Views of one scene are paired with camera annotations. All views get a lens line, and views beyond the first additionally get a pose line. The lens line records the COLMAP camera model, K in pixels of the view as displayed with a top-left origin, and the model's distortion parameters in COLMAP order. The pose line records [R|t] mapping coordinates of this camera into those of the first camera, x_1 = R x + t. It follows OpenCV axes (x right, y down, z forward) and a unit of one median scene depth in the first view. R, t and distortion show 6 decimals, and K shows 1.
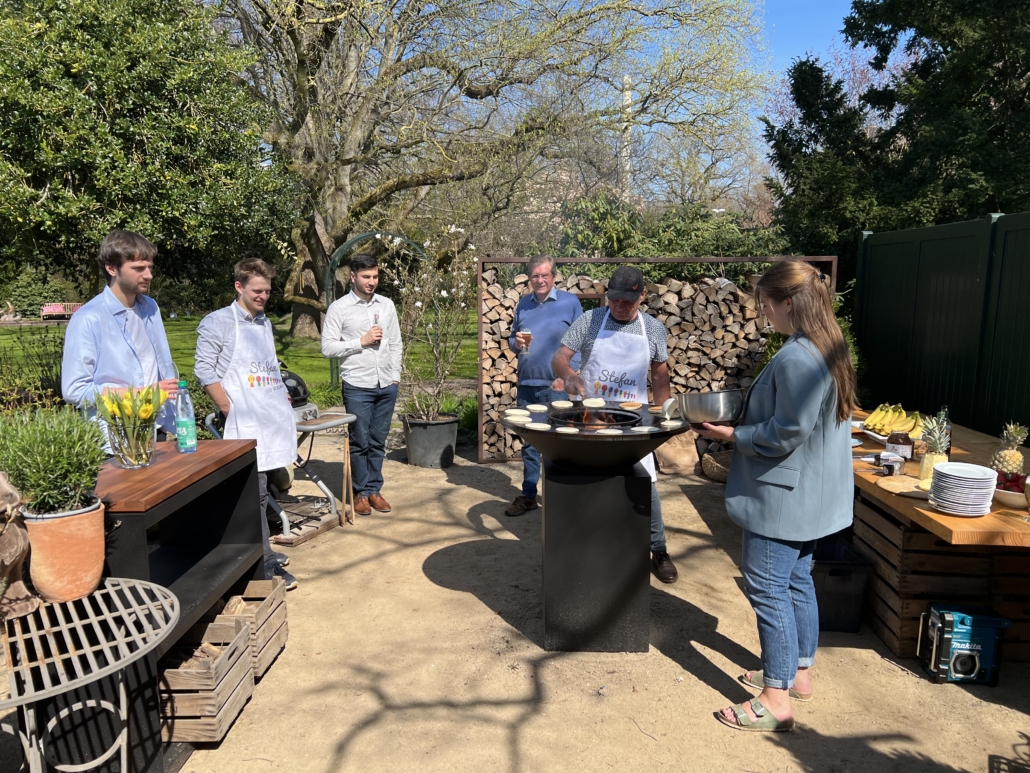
lens RADIAL K [[778.1, 0, 512.3], [0, 778.1, 385.2], [0, 0, 1]] dist [0.014422, -0.009589]
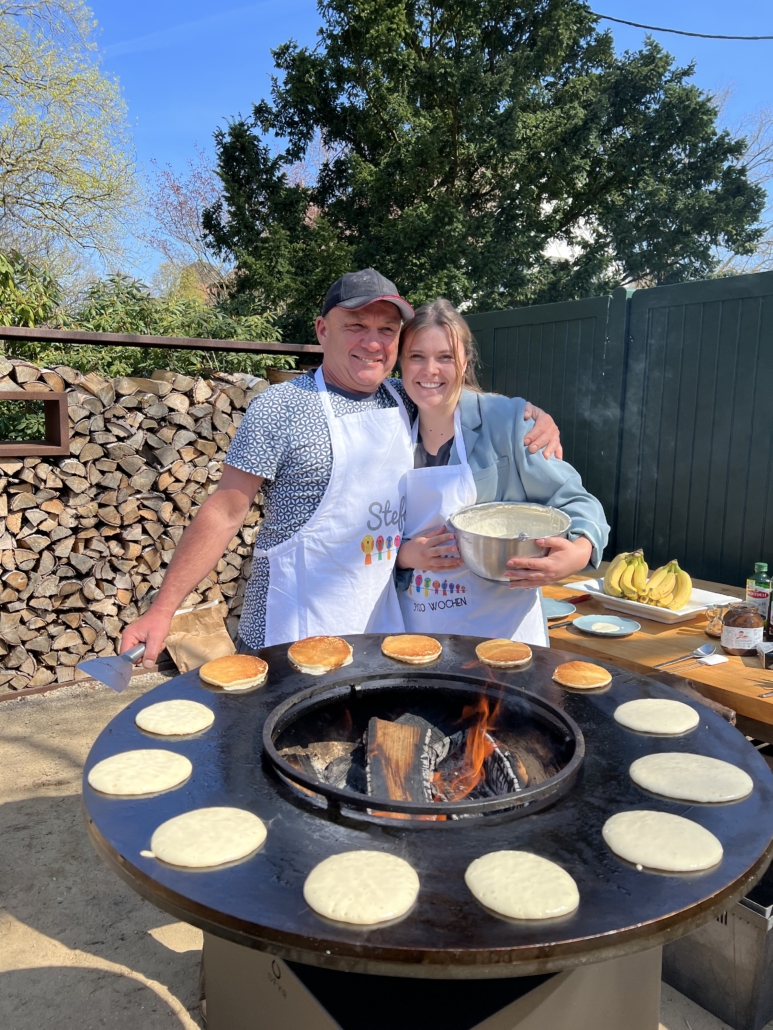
lens RADIAL K [[778.1, 0, 399.4], [0, 778.1, 542.9], [0, 0, 1]] dist [0.014422, -0.009589]
pose [[0.798507, -0.096836, 0.594146, -0.036663], [0.071973, 0.995255, 0.065482, -0.027217], [-0.597667, -0.009526, 0.801688, 0.390880]]
